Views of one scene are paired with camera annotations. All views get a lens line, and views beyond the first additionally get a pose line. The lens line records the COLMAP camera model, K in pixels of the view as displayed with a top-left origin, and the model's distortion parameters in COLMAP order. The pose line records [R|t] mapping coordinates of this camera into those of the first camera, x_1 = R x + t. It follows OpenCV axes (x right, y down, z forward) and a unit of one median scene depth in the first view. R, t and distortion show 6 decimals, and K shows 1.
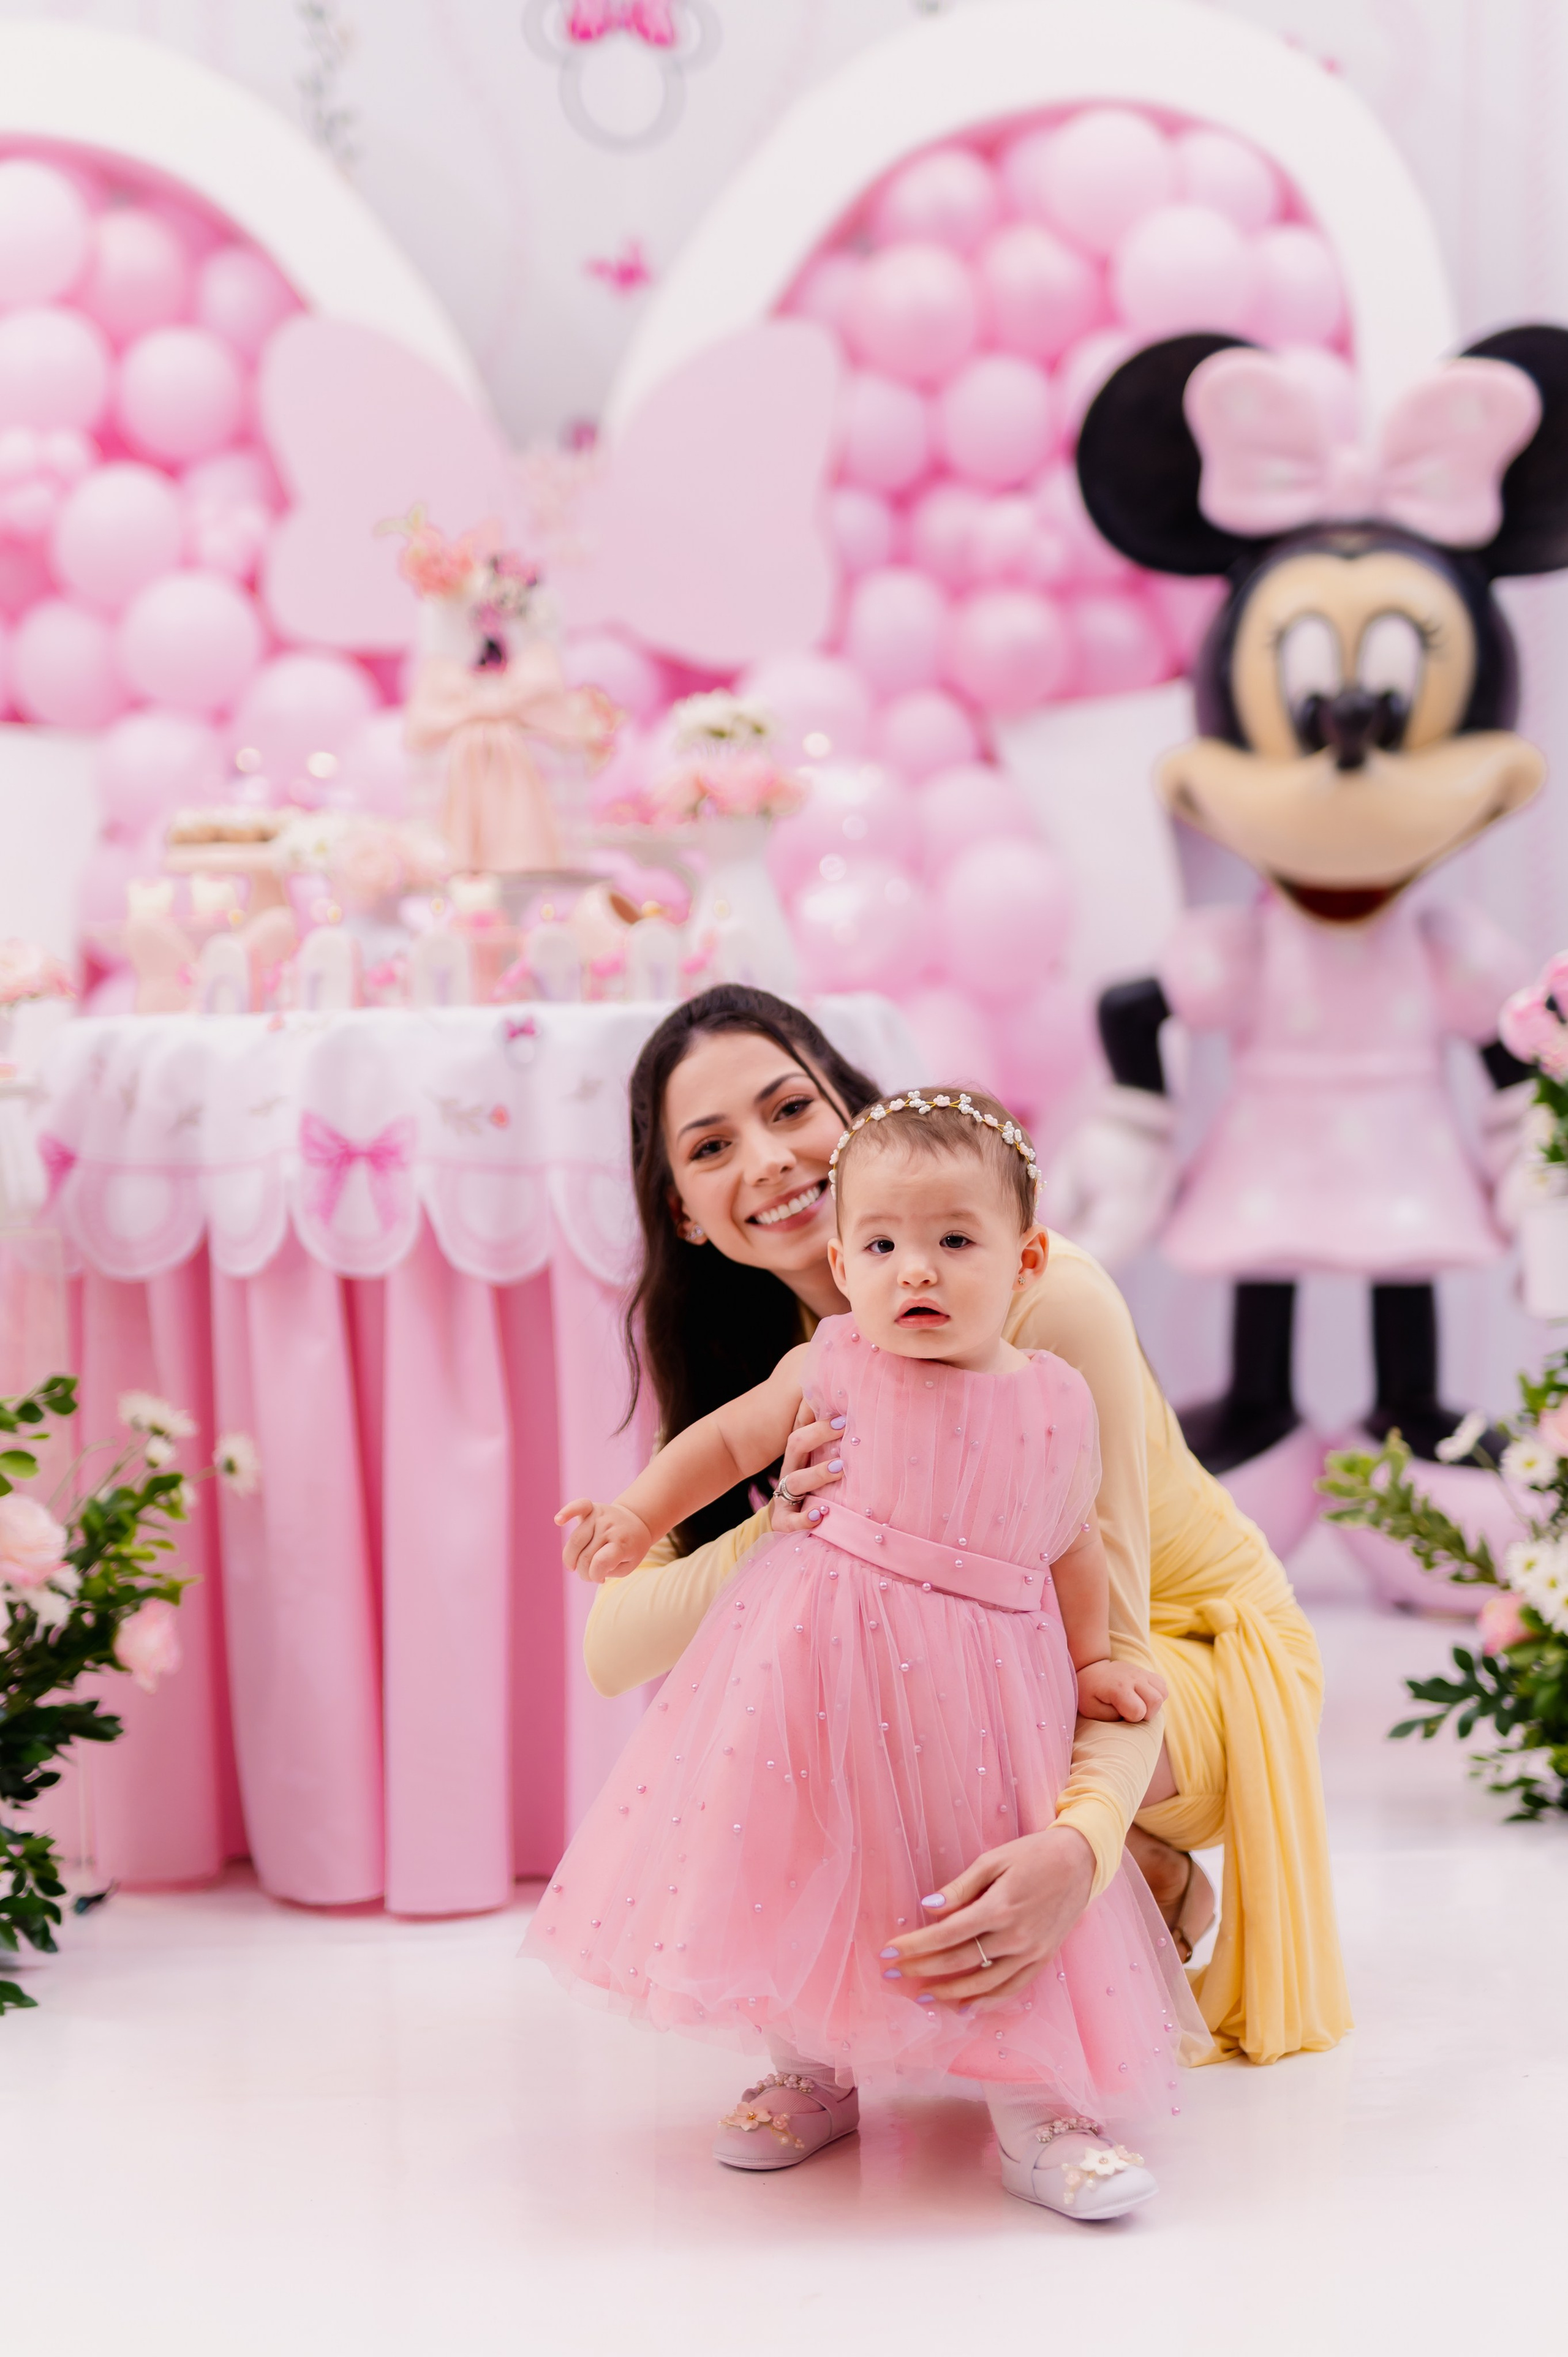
lens RADIAL K [[3592.2, 0, 783.4], [0, 3592.2, 1256.3], [0, 0, 1]] dist [-0.008149, 0.043296]
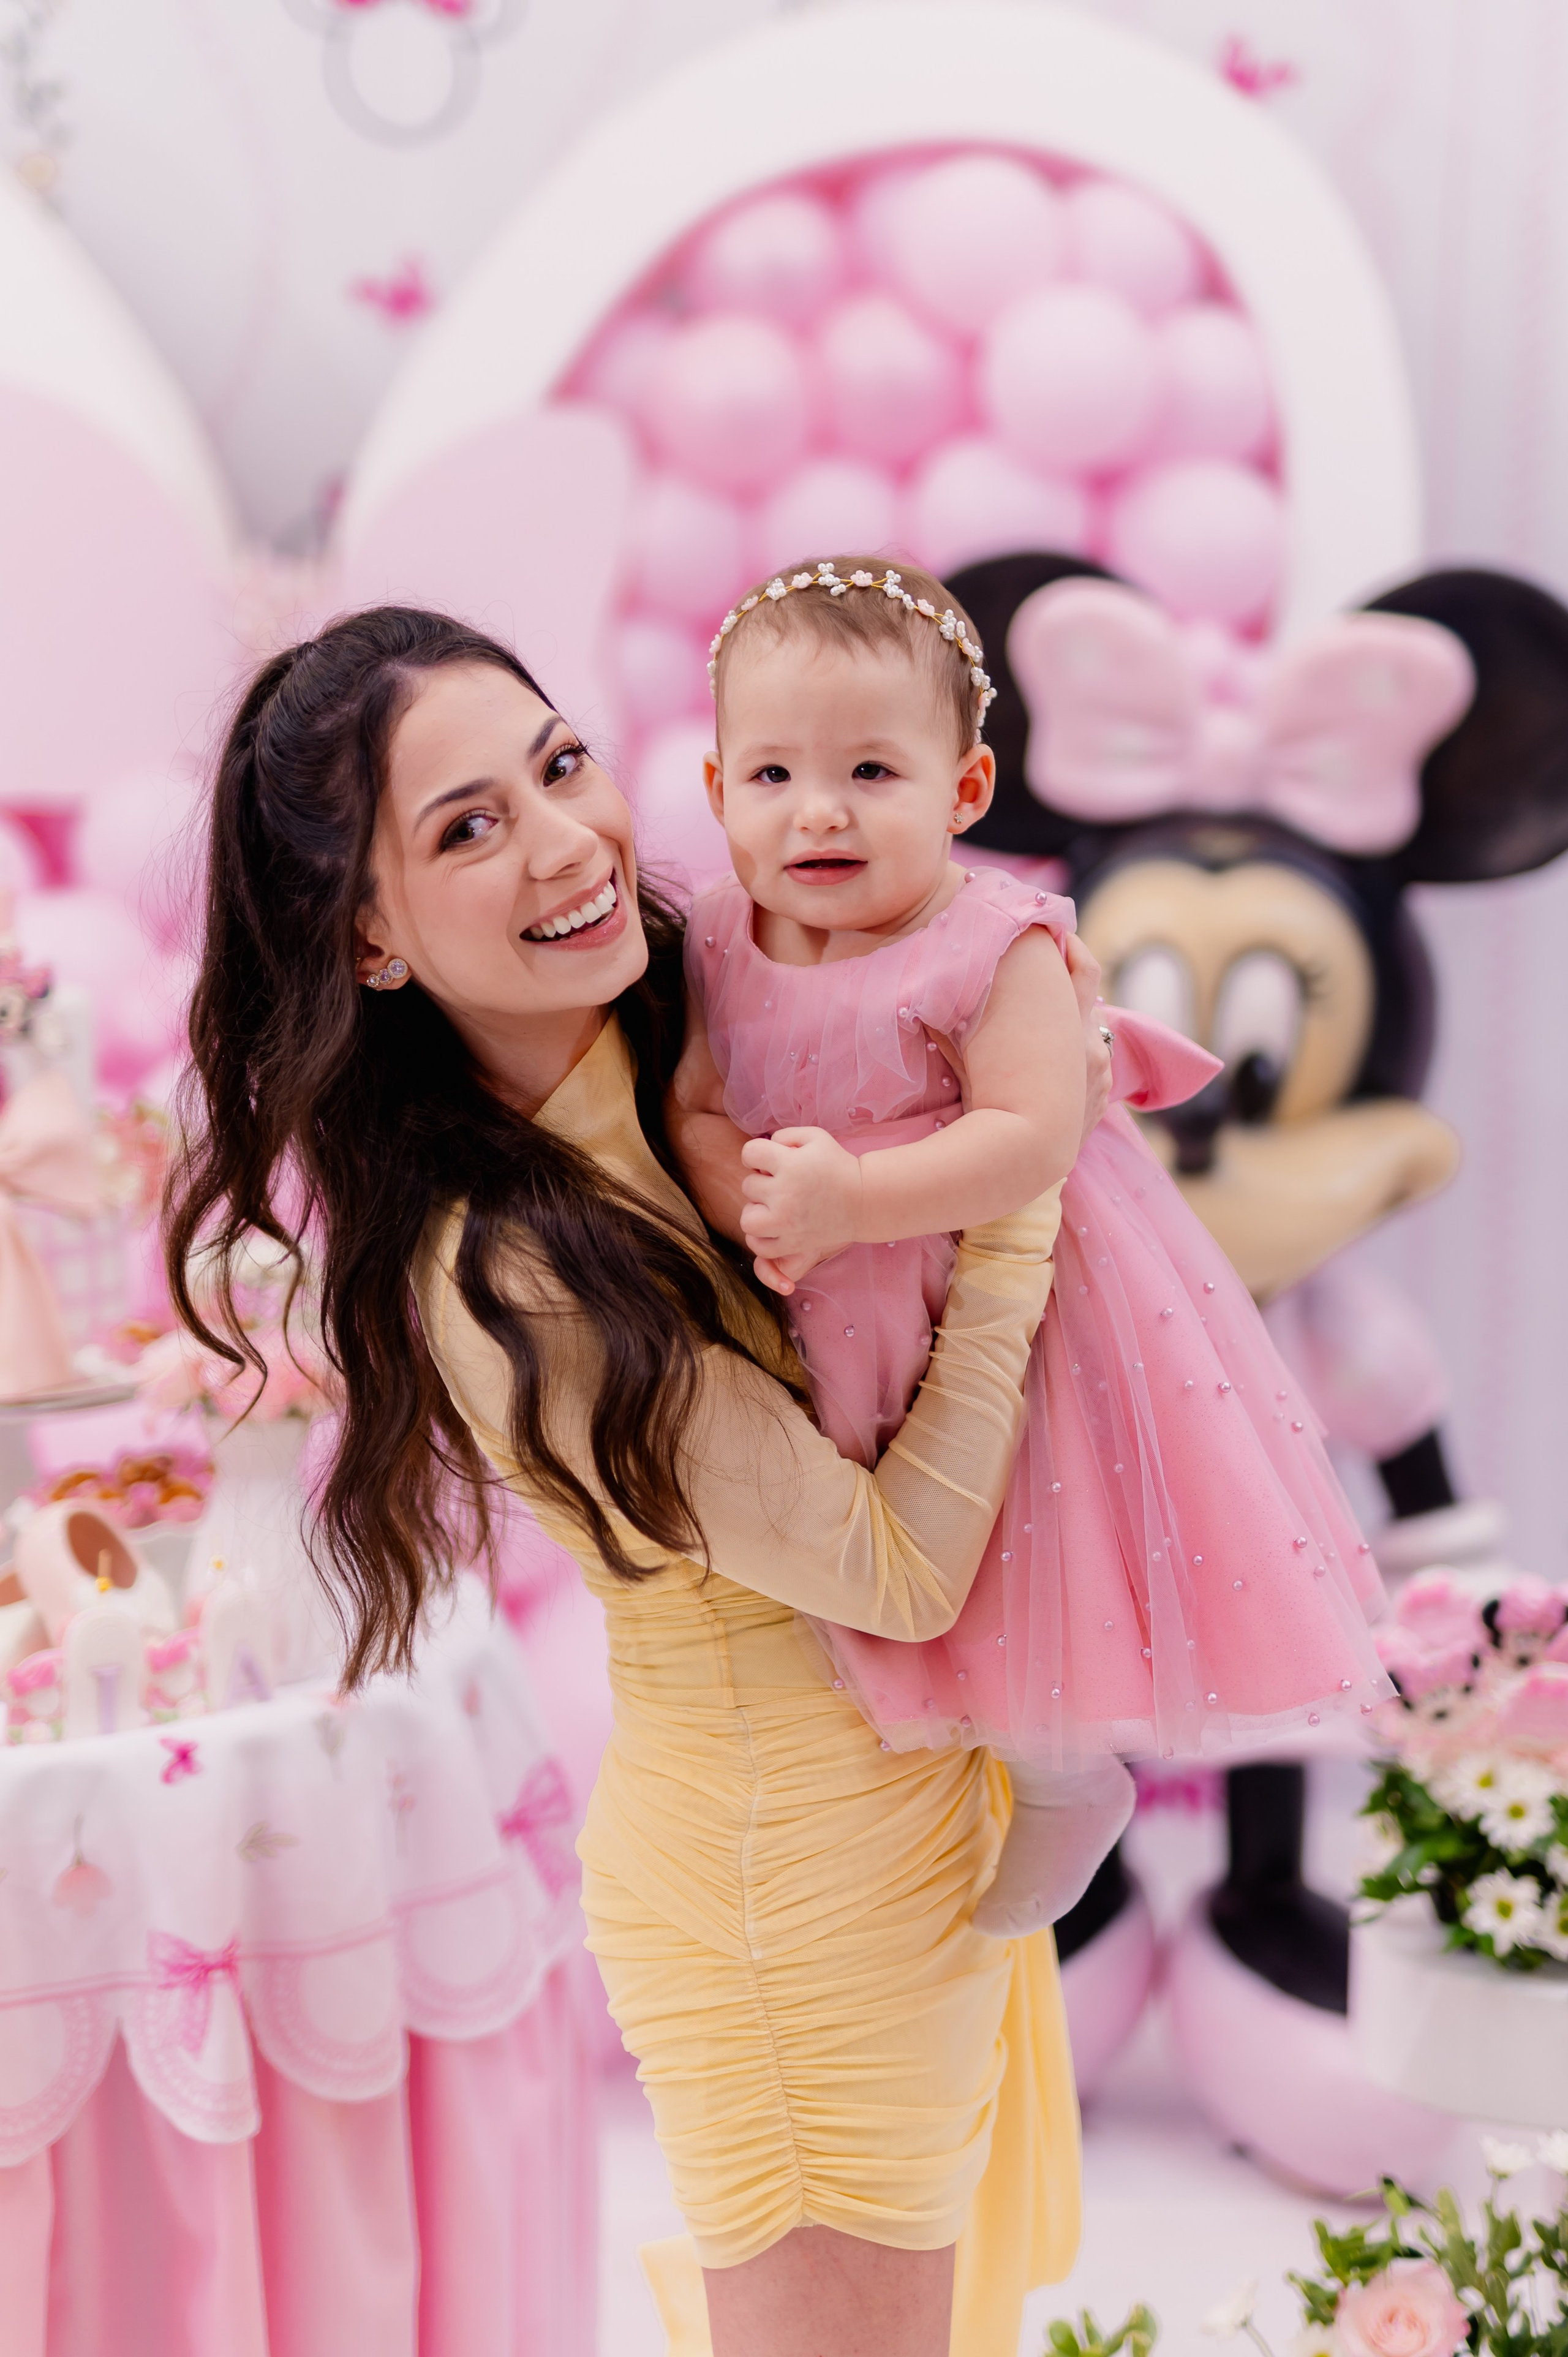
lens RADIAL K [[3691.8, 0, 832.5], [0, 3691.8, 1170.3], [0, 0, 1]] dist [-0.013140, 0.065774]
pose [[0.999289, 0.037713, -0.000370, 0.083857], [-0.037622, 0.997475, 0.060234, -0.183837], [0.002640, -0.060177, 0.998184, 0.227641]]
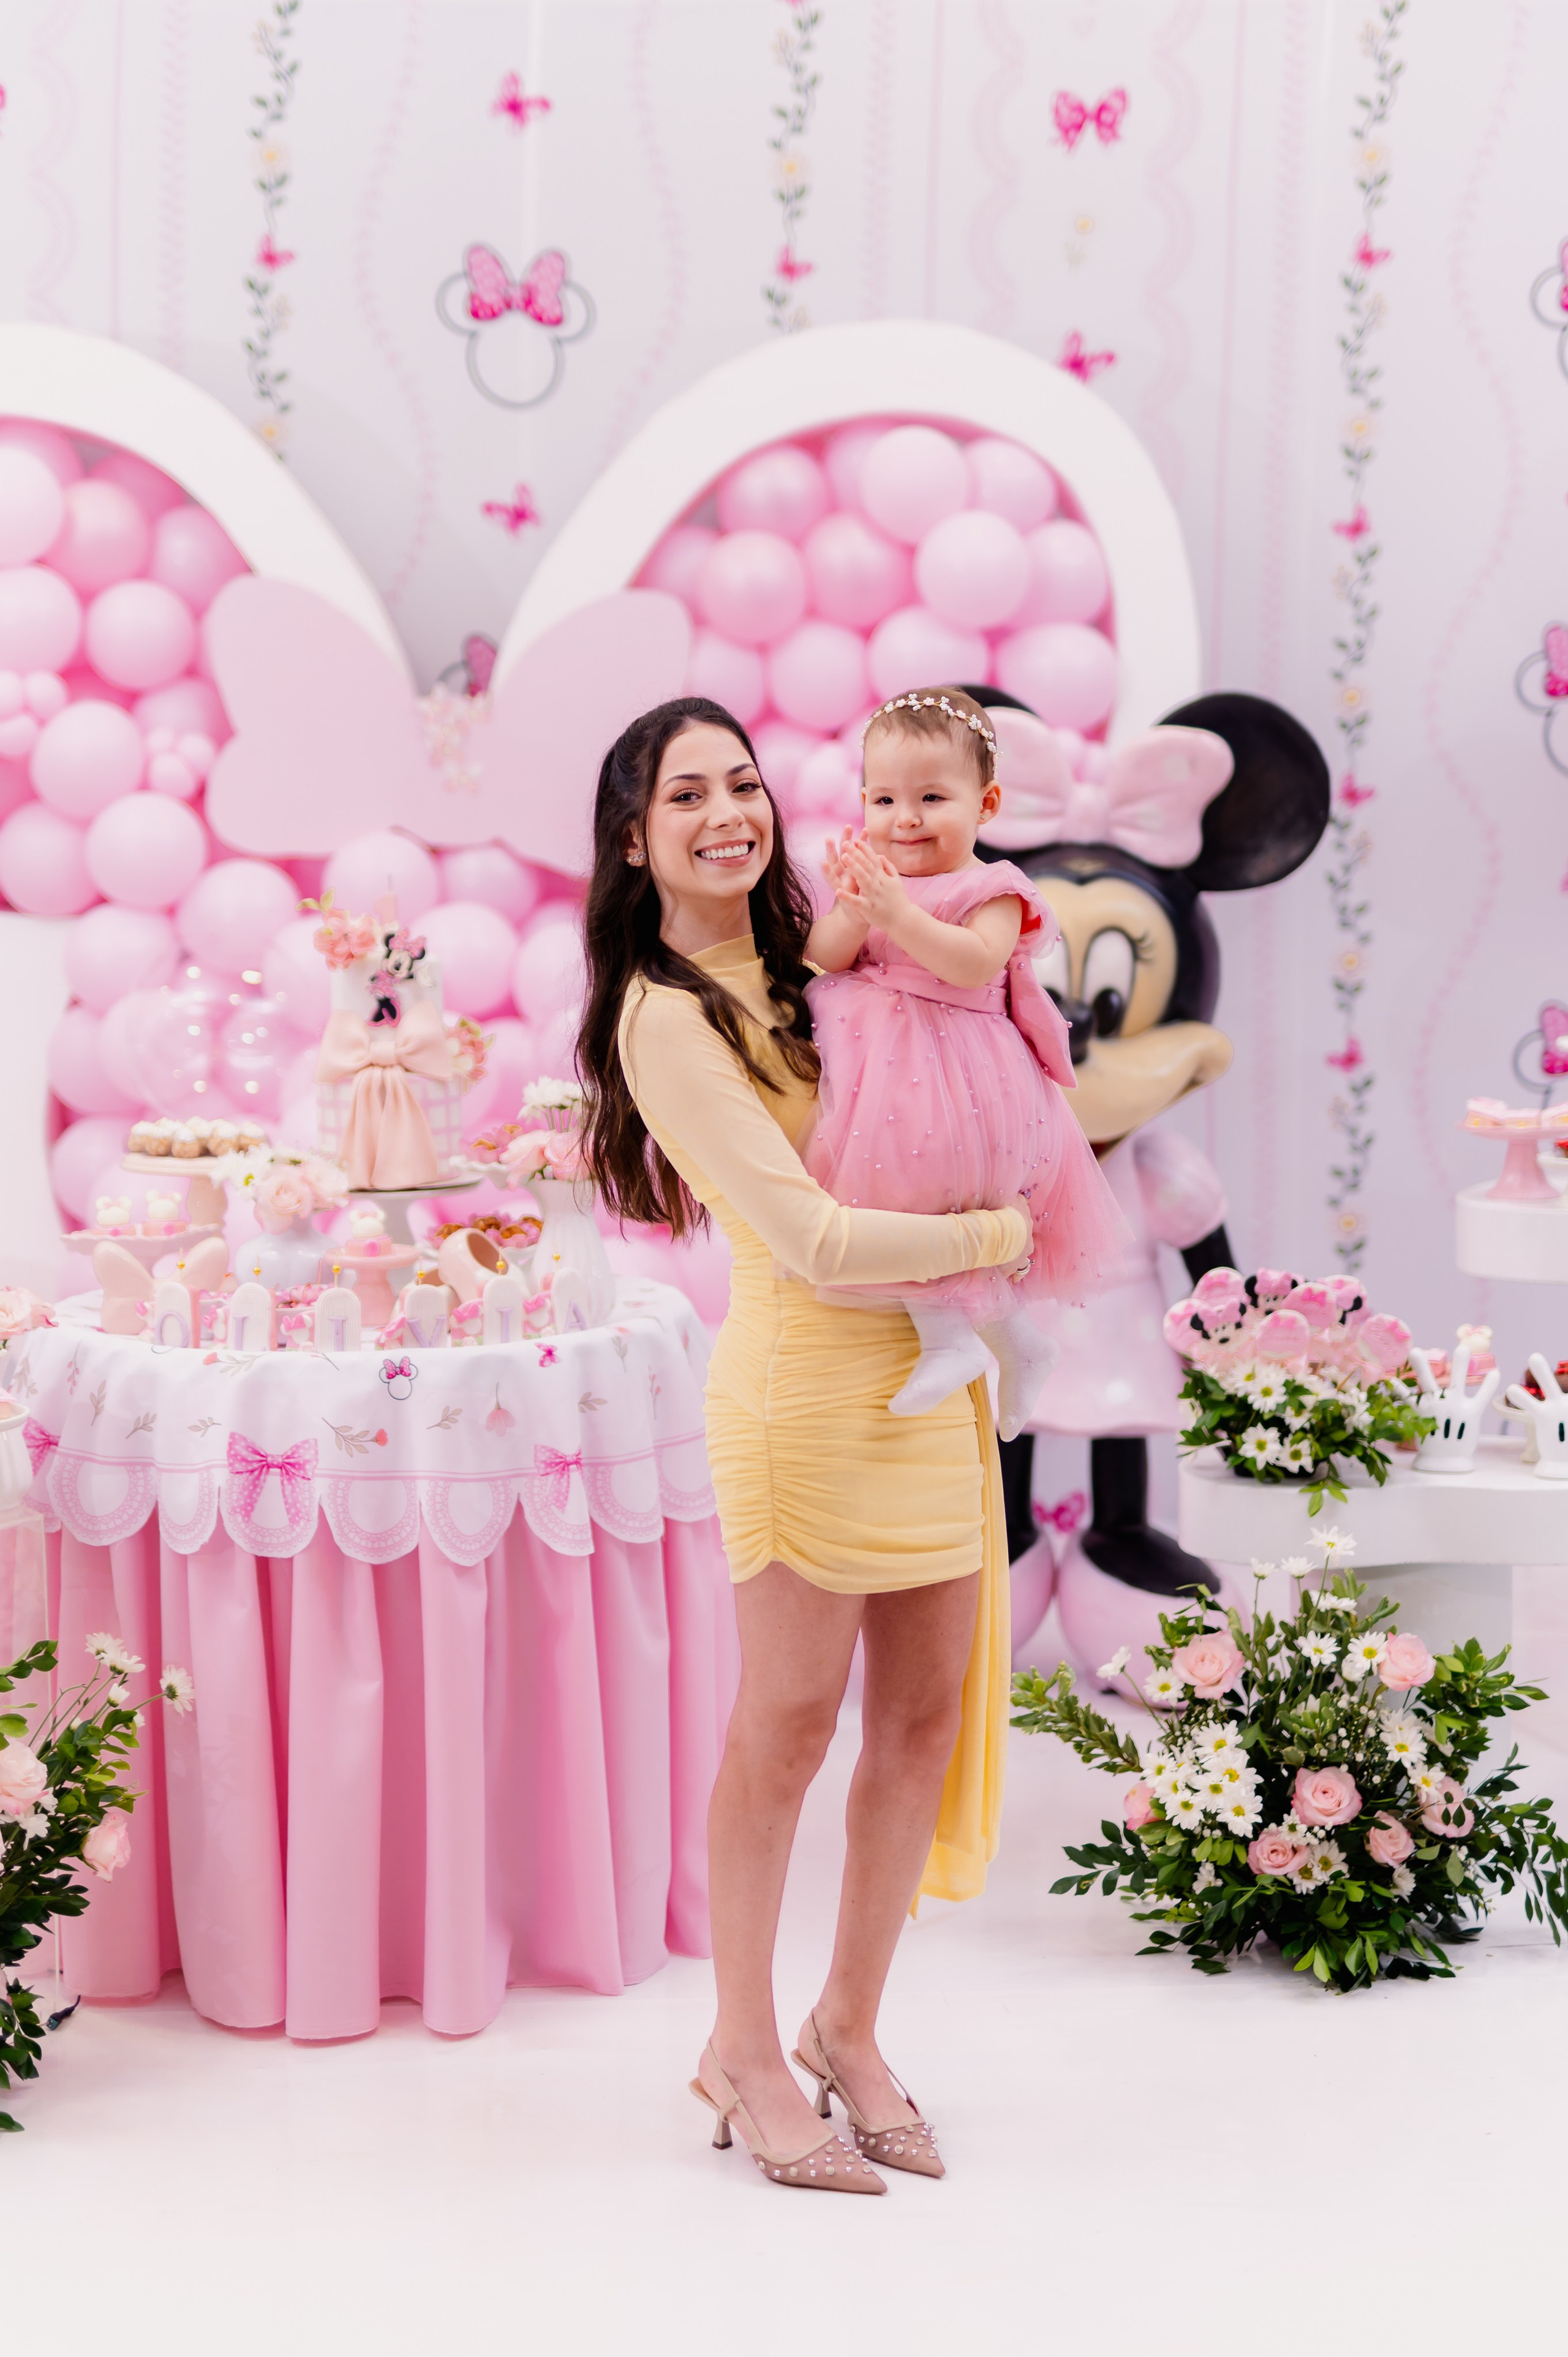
lens RADIAL K [[3367.0, 0, 785.7], [0, 3367.0, 1184.1], [0, 0, 1]] dist [-0.002472, -0.009553]
pose [[0.999374, 0.020406, 0.028910, 0.024800], [-0.021885, 0.998418, 0.051787, -0.154989], [-0.027807, -0.052387, 0.998240, -0.180105]]
